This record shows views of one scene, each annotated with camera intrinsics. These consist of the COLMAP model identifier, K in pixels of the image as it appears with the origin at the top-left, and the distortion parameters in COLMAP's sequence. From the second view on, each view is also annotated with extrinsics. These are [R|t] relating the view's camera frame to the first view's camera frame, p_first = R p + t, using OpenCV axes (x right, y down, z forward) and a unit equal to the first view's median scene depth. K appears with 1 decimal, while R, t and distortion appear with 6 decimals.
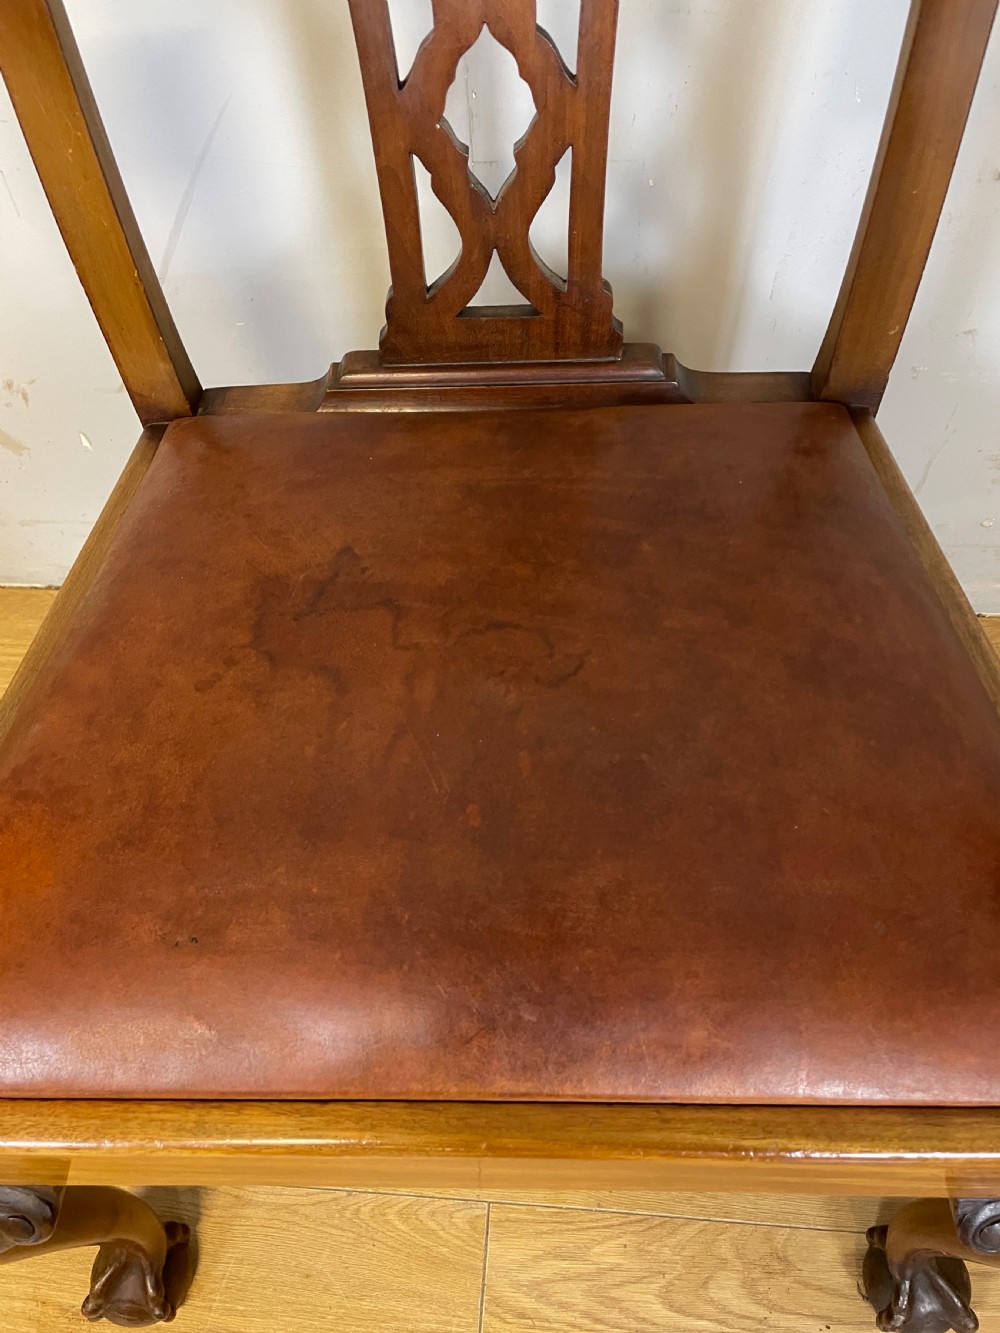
lens RADIAL K [[1006.6, 0, 496.0], [0, 1006.6, 673.4], [0, 0, 1]] dist [0.092750, -0.121831]
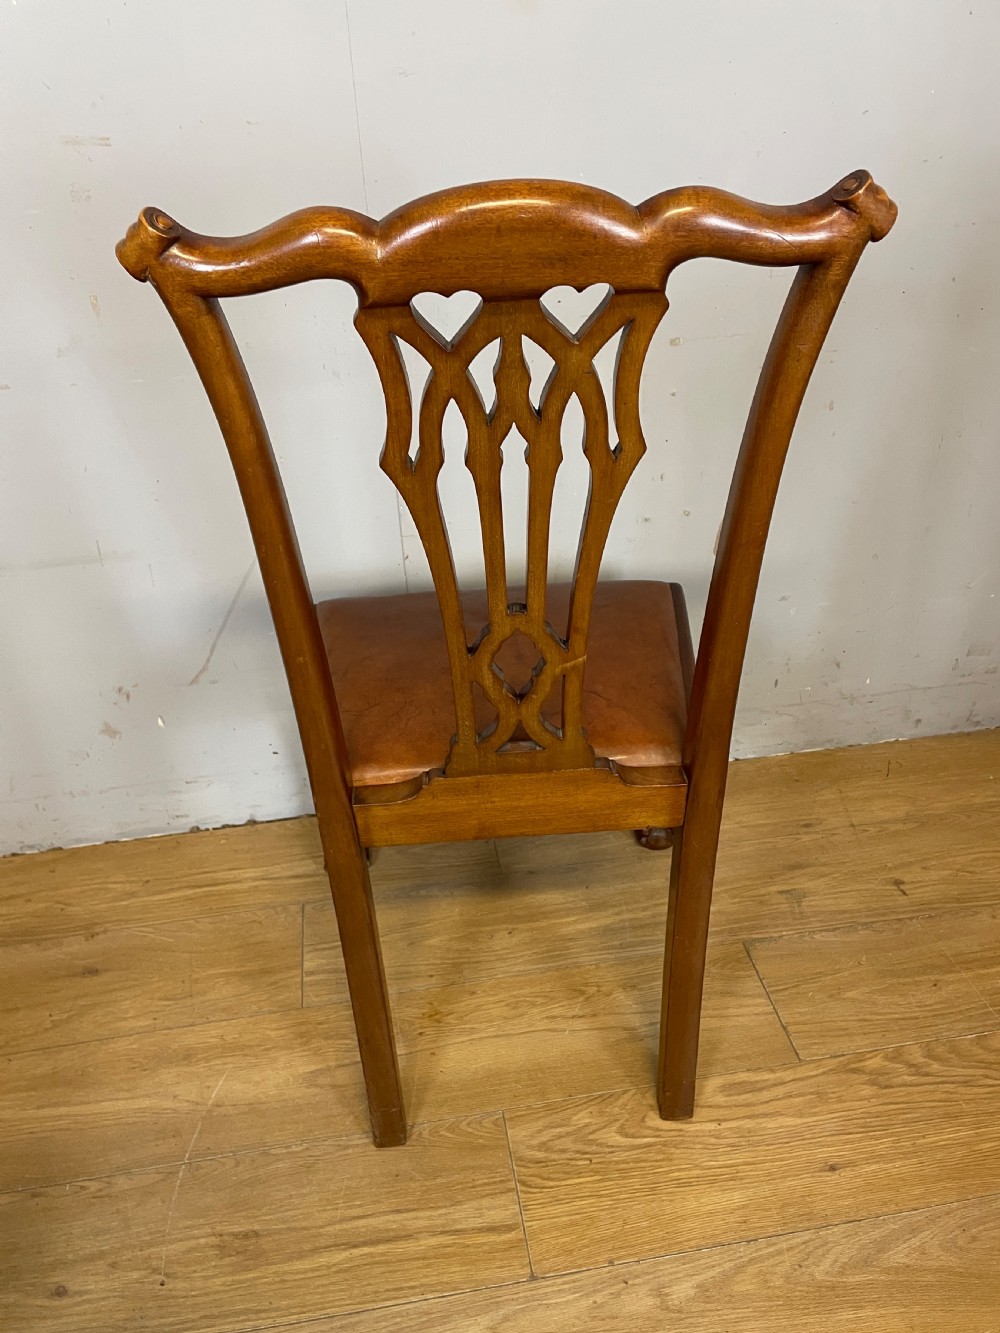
lens RADIAL K [[999.8, 0, 491.6], [0, 999.8, 666.9], [0, 0, 1]] dist [0.093674, -0.117843]
pose [[0.973241, -0.114177, 0.199414, -0.269326], [0.183258, 0.909223, -0.373806, 0.503788], [-0.138632, 0.400347, 0.905816, -0.713070]]
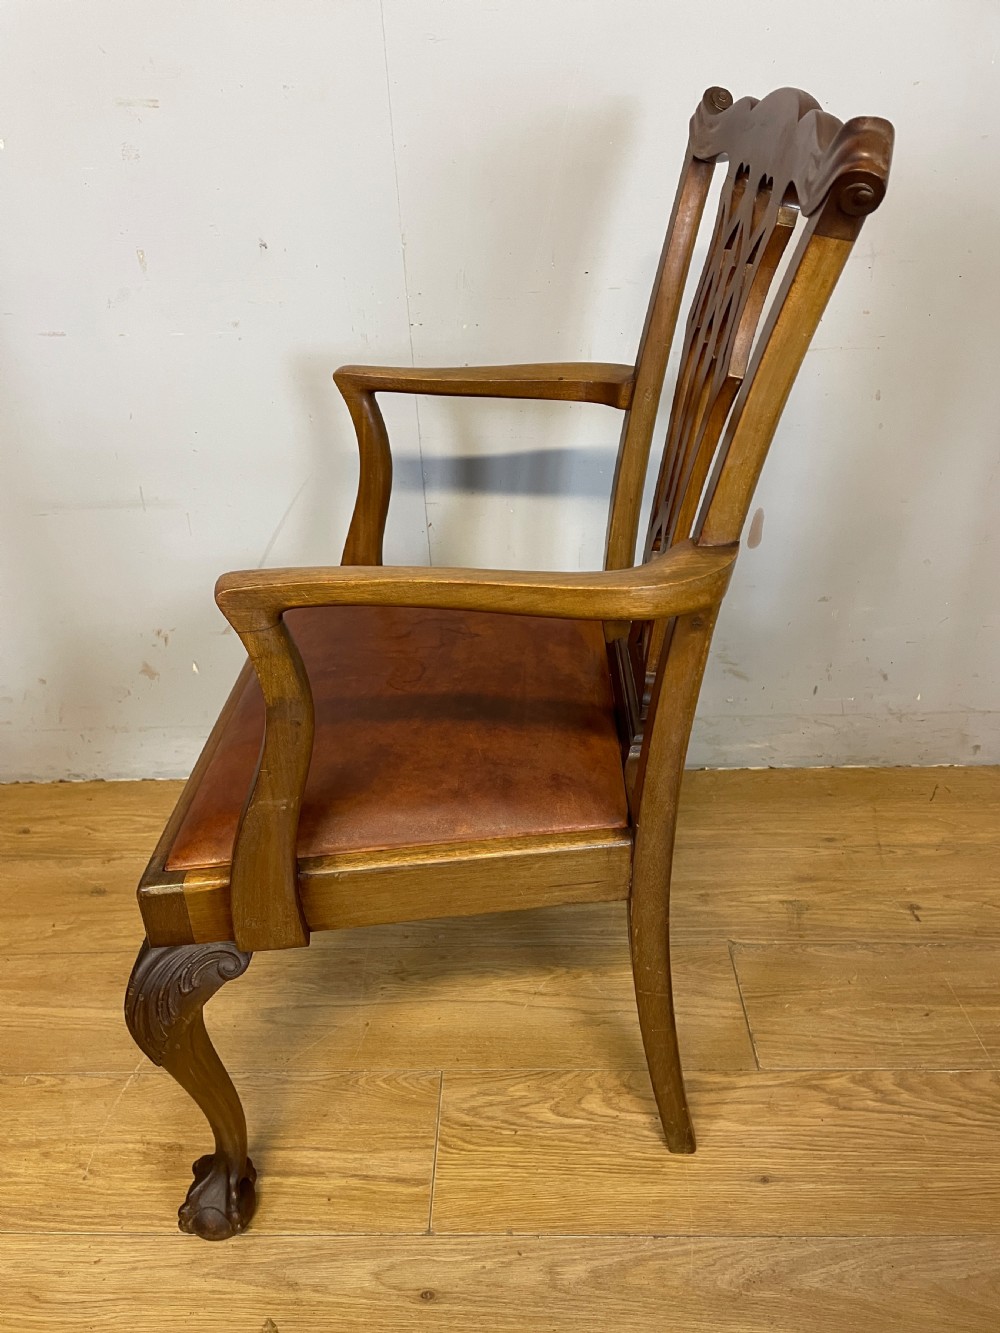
lens RADIAL K [[998.8, 0, 494.4], [0, 998.8, 668.5], [0, 0, 1]] dist [0.090565, -0.111205]
pose [[0.998542, -0.020497, 0.049937, 0.009036], [0.039216, 0.911171, -0.410158, 0.626662], [-0.037094, 0.411519, 0.910646, -0.697102]]
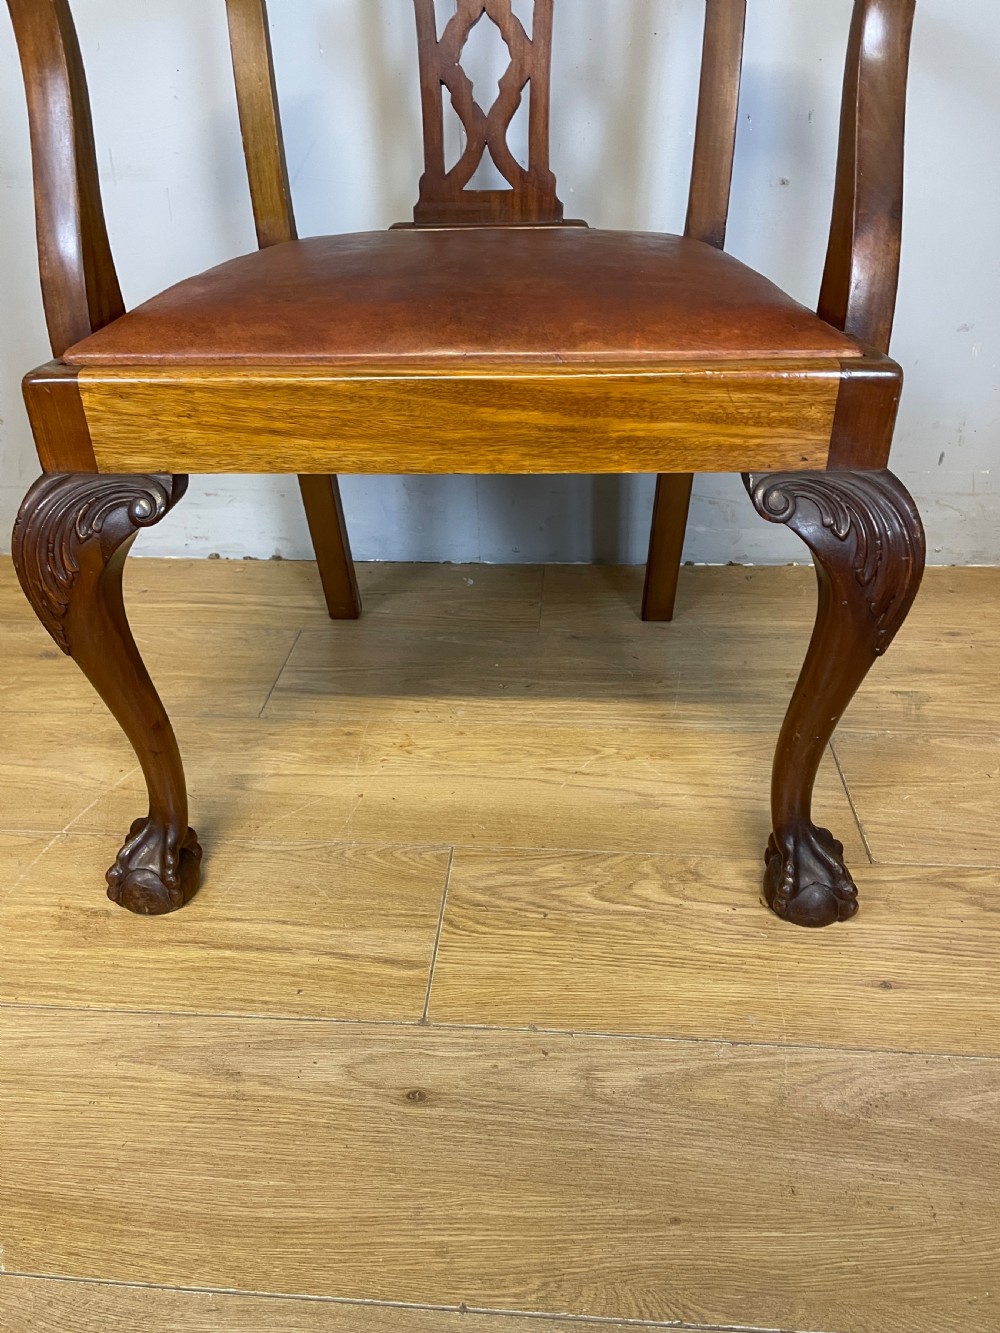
lens RADIAL K [[994.7, 0, 492.6], [0, 994.7, 667.2], [0, 0, 1]] dist [0.092654, -0.117289]
pose [[0.999776, 0.019299, 0.008696, 0.027757], [-0.014542, 0.924727, -0.380354, 0.811611], [-0.015382, 0.380142, 0.924800, -0.180632]]
